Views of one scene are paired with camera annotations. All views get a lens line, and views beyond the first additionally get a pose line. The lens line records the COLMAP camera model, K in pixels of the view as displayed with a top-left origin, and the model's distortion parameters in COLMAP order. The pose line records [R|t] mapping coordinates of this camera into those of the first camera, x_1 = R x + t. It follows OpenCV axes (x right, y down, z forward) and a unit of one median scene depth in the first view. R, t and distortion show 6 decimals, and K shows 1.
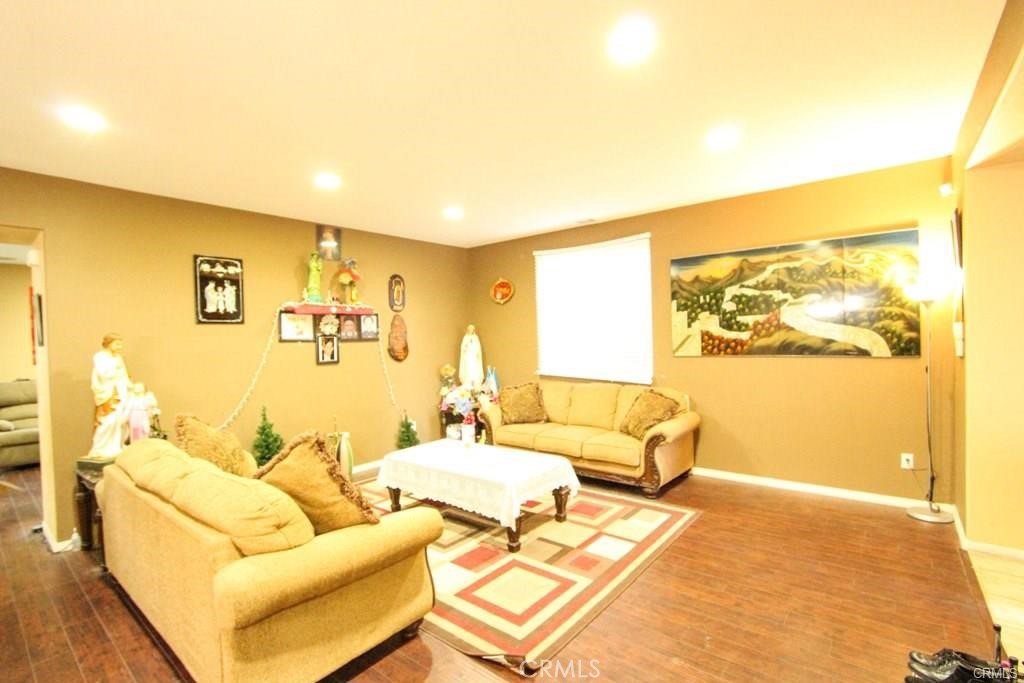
lens RADIAL K [[470.2, 0, 511.7], [0, 470.2, 341.2], [0, 0, 1]] dist [-0.002436, -0.000309]
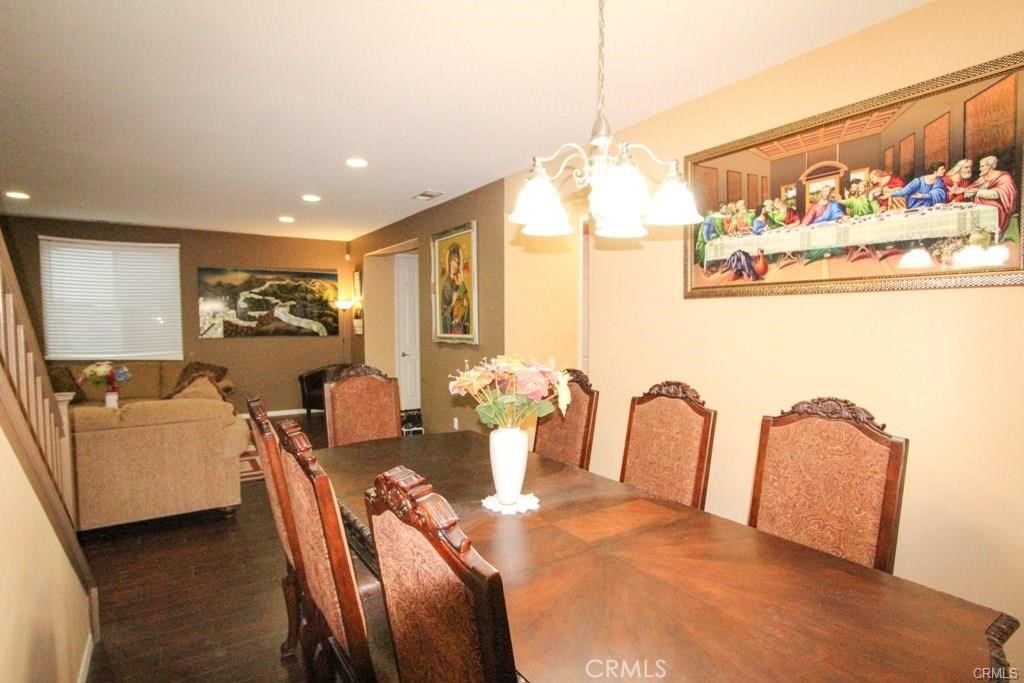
lens RADIAL K [[518.9, 0, 512.1], [0, 518.9, 343.5], [0, 0, 1]] dist [0.000286, 0.000069]
pose [[0.294344, -0.022187, 0.955442, -0.938427], [0.000915, 0.999737, 0.022934, 0.014436], [-0.955699, -0.005877, 0.294287, -0.347989]]
